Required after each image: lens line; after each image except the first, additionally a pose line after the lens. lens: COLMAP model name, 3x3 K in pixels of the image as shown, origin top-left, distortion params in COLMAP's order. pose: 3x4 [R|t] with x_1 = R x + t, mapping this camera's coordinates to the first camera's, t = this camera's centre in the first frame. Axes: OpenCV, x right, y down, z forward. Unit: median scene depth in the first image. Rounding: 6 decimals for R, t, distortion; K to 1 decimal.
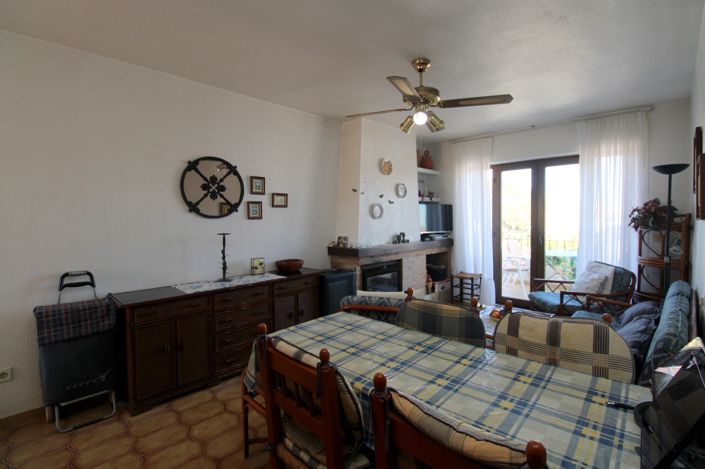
lens RADIAL K [[326.9, 0, 357.8], [0, 326.9, 225.4], [0, 0, 1]] dist [-0.021678, -0.000704]
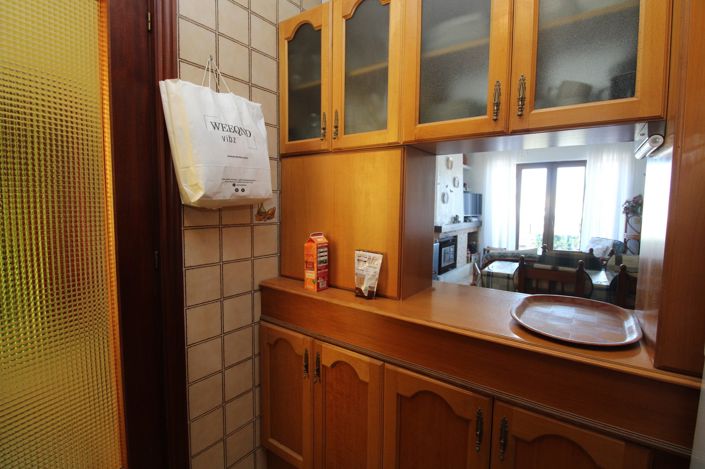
lens RADIAL K [[326.9, 0, 357.8], [0, 326.9, 225.4], [0, 0, 1]] dist [-0.021678, -0.000704]
pose [[0.990587, 0.009990, 0.136521, -0.475358], [-0.016402, 0.998810, 0.045928, 0.011407], [-0.135900, -0.047735, 0.989572, -0.251076]]
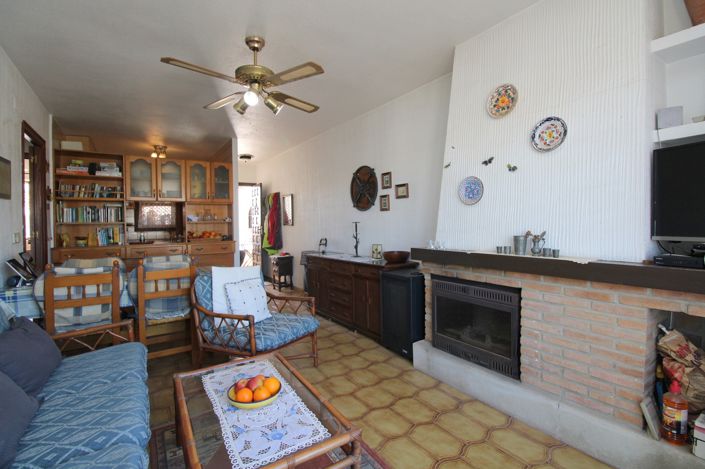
lens RADIAL K [[326.9, 0, 357.8], [0, 326.9, 225.4], [0, 0, 1]] dist [-0.021678, -0.000704]
pose [[-0.192101, 0.020017, -0.981171, 0.680809], [-0.004851, 0.999760, 0.021346, 0.006826], [0.981363, 0.008860, -0.191958, 0.935774]]
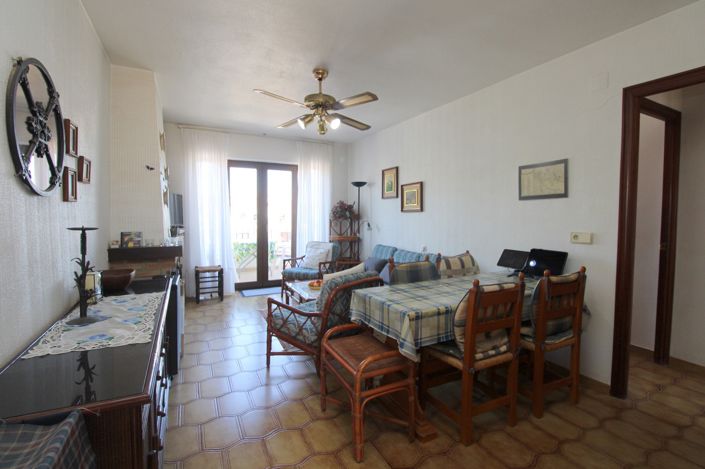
lens RADIAL K [[326.9, 0, 357.8], [0, 326.9, 225.4], [0, 0, 1]] dist [-0.021678, -0.000704]
pose [[0.313659, -0.022404, 0.949271, -0.555136], [0.011886, 0.999736, 0.019667, 0.012580], [-0.949461, 0.005115, 0.313842, 0.329061]]
